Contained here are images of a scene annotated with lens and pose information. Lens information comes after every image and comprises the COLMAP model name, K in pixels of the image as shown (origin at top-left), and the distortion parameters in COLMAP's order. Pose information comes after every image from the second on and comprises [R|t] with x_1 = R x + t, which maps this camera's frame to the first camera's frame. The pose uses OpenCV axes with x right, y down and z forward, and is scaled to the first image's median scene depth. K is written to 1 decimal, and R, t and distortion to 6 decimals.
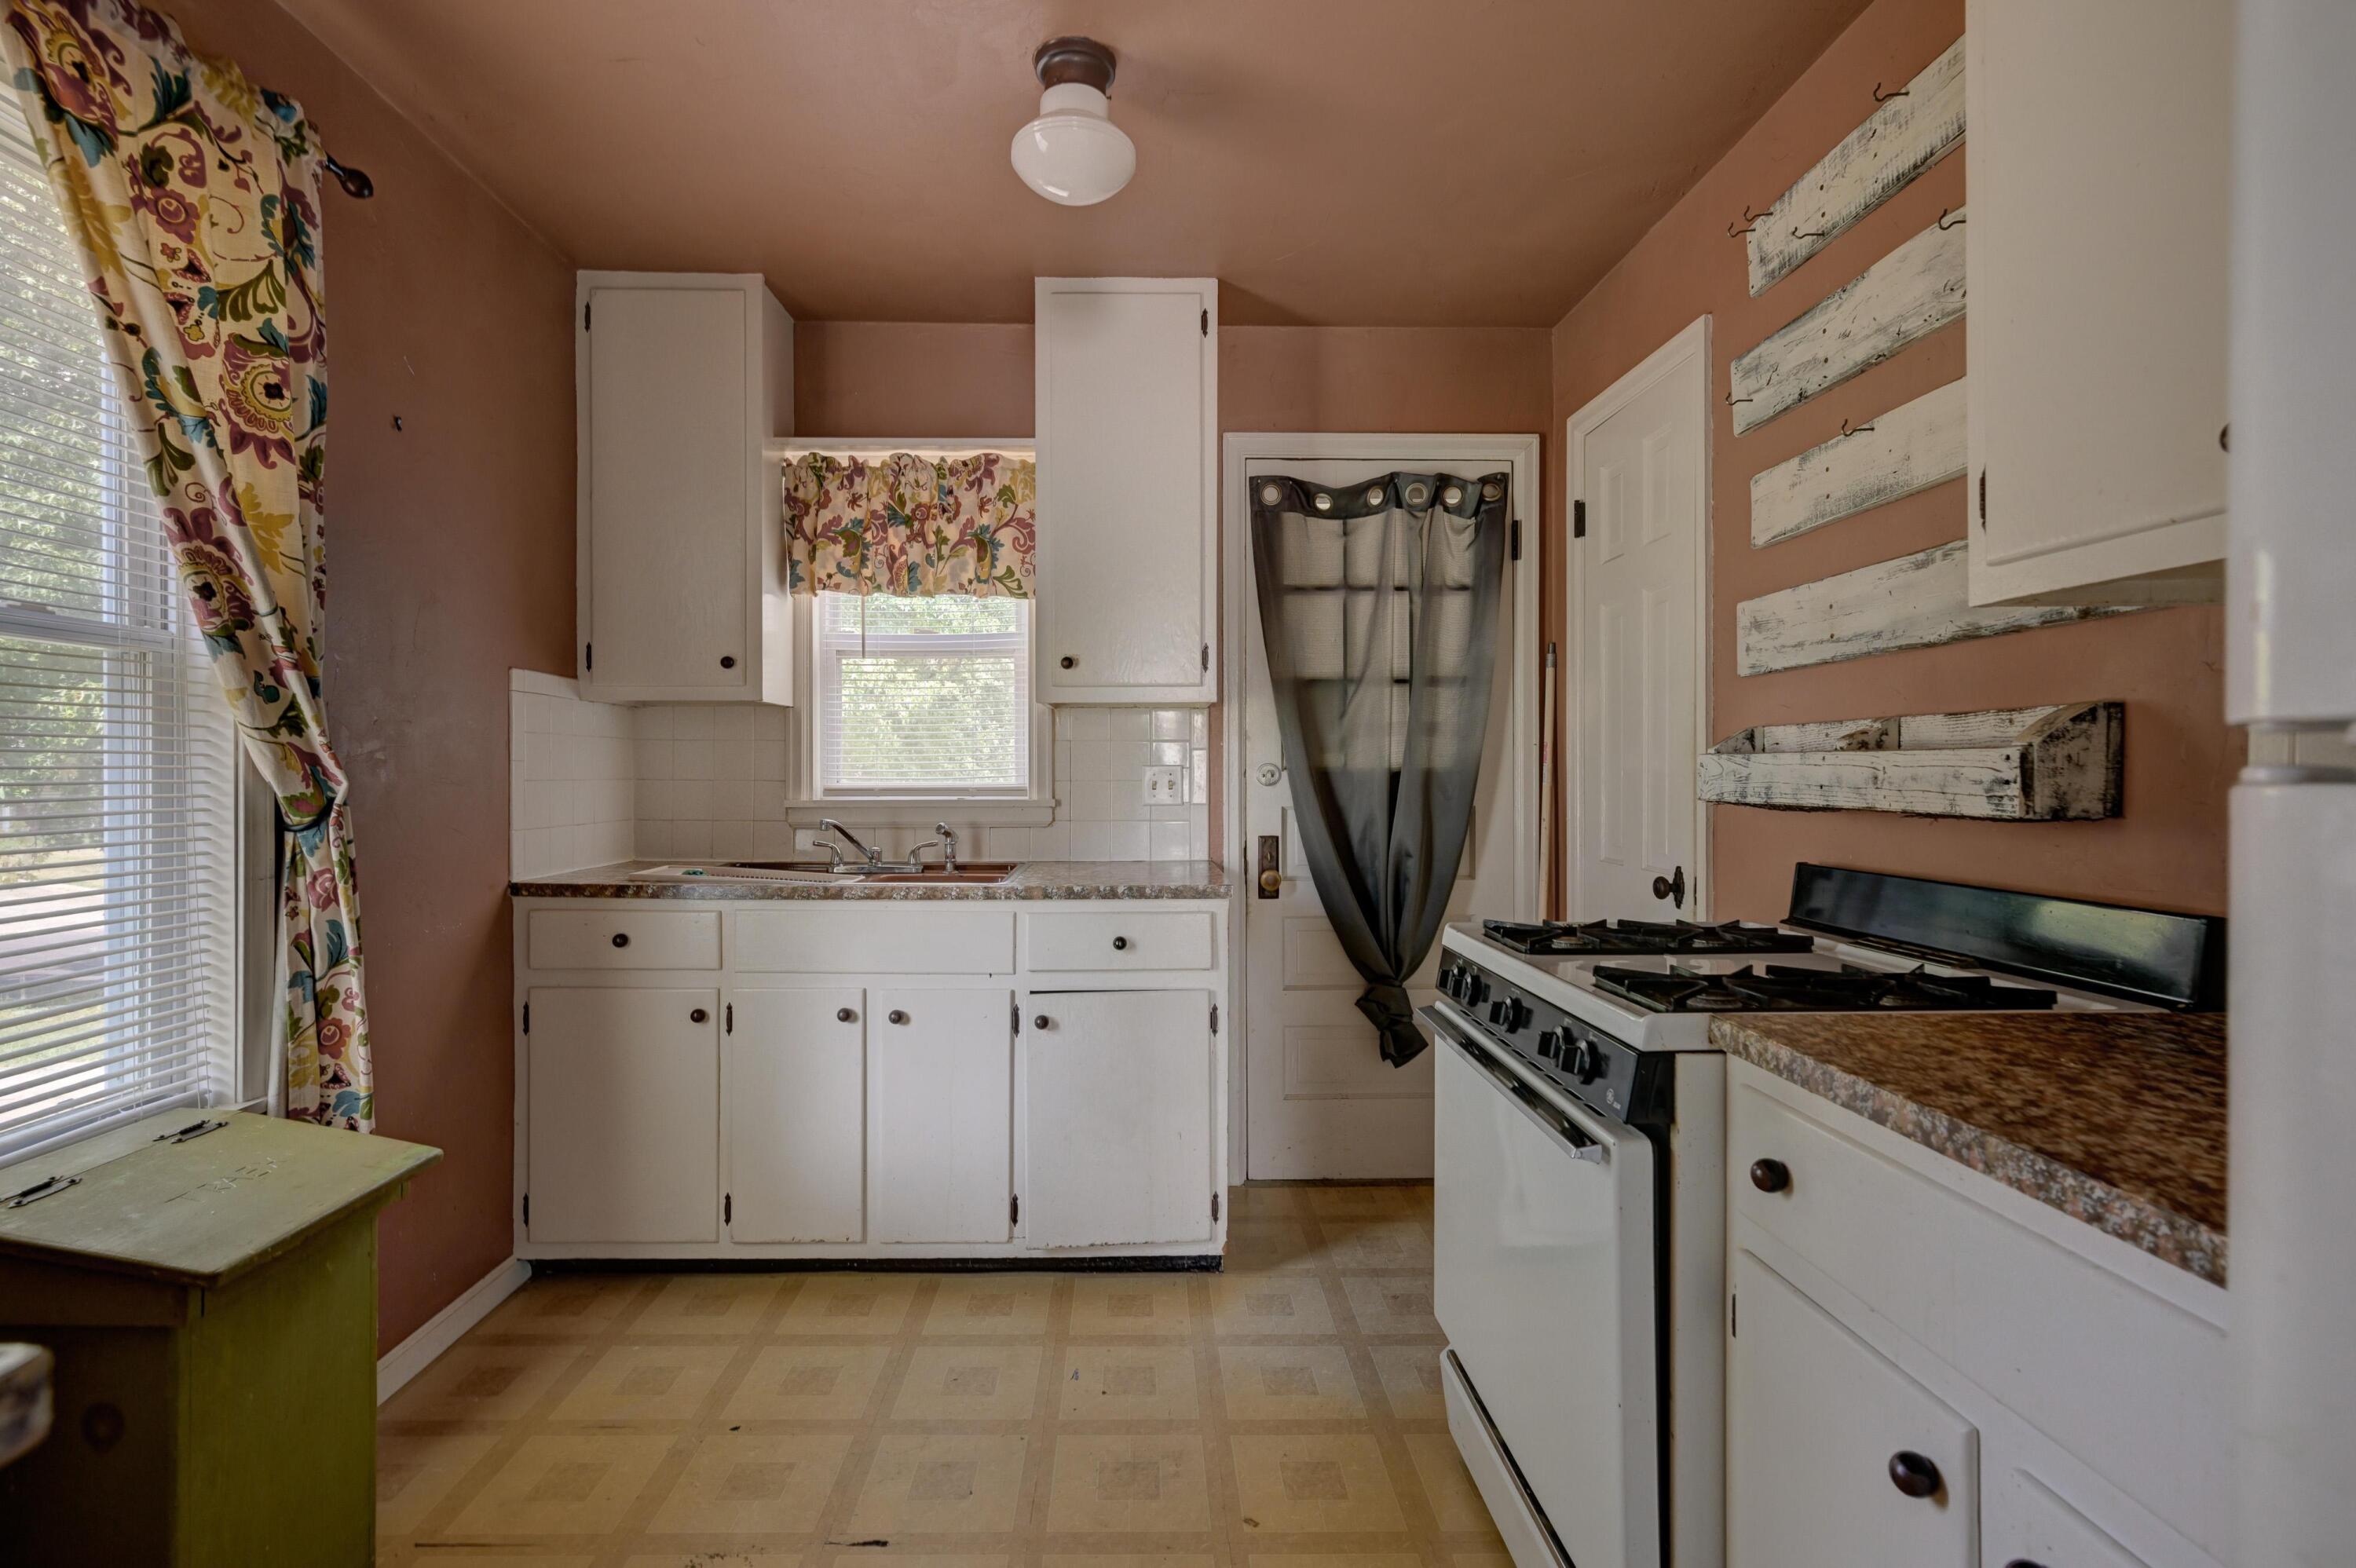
lens RADIAL K [[1167.0, 0, 1184.8], [0, 1167.0, 766.9], [0, 0, 1]] dist [0.002105, 0.000691]
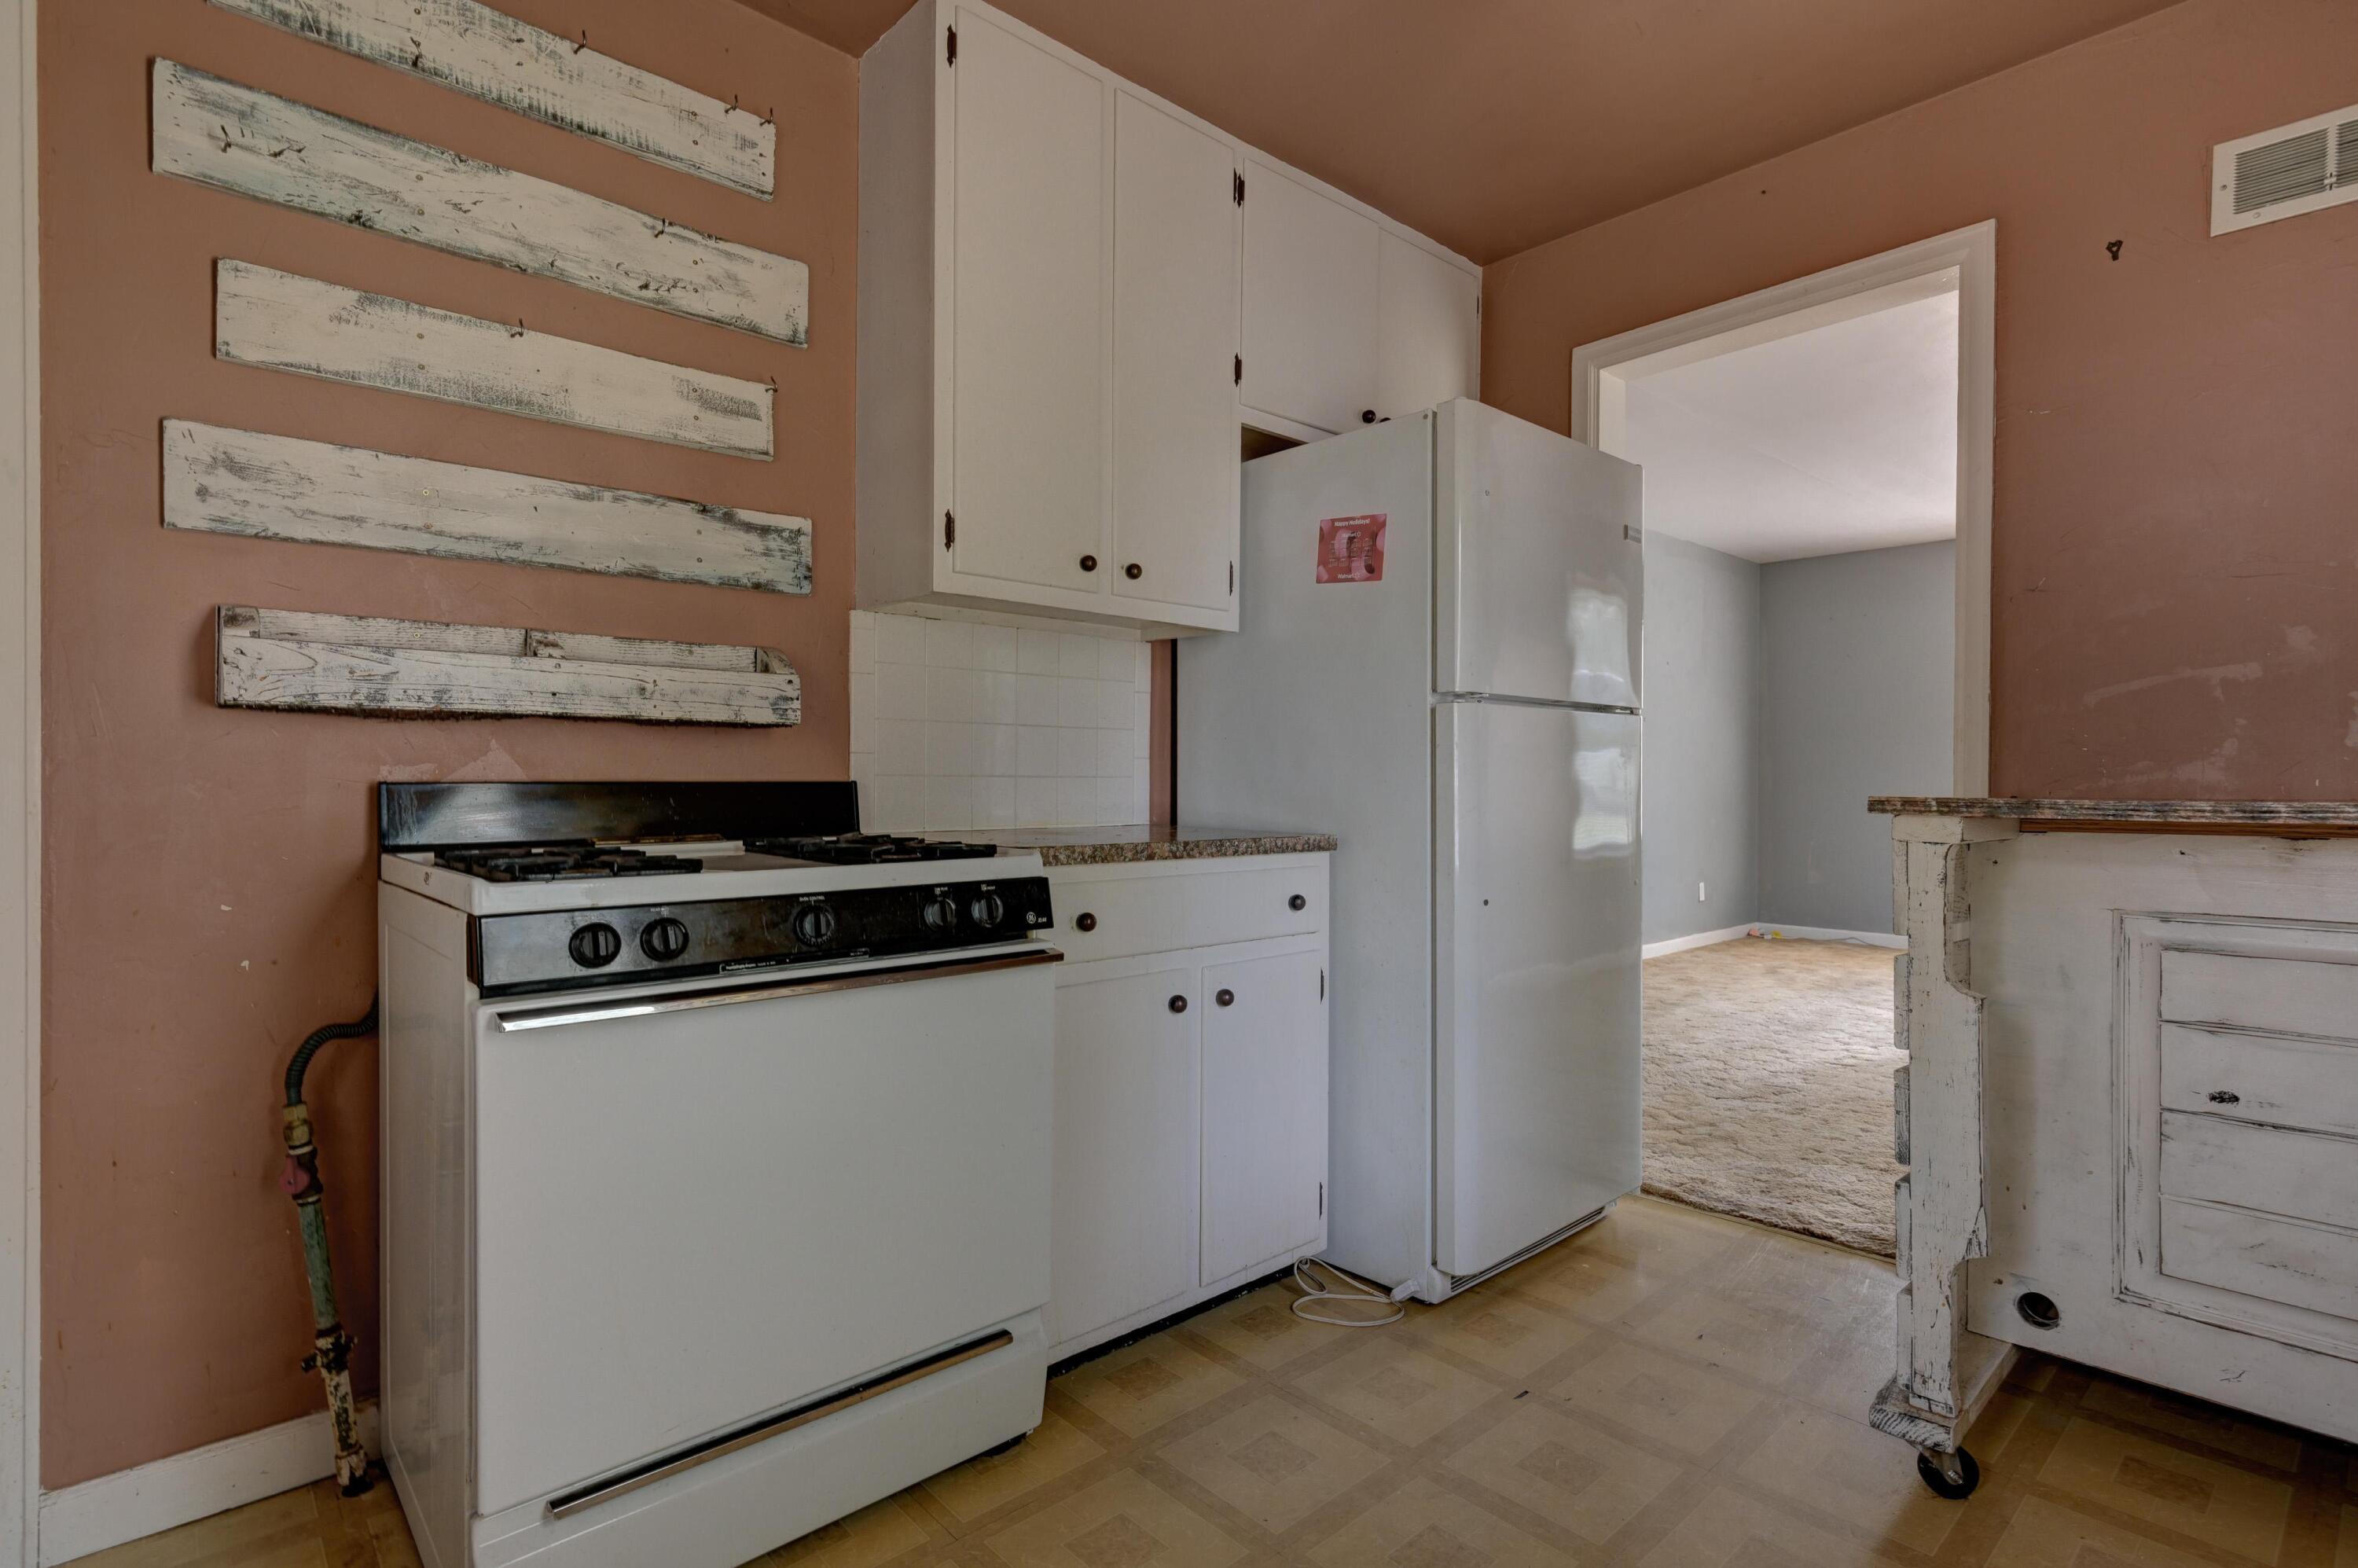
lens RADIAL K [[1136.6, 0, 1170.4], [0, 1136.6, 795.7], [0, 0, 1]] dist [0.001899, 0.000665]
pose [[-0.639234, -0.013685, 0.768891, -0.526673], [-0.005495, 0.999897, 0.013228, 0.087305], [-0.768993, 0.004231, -0.639243, 1.211586]]
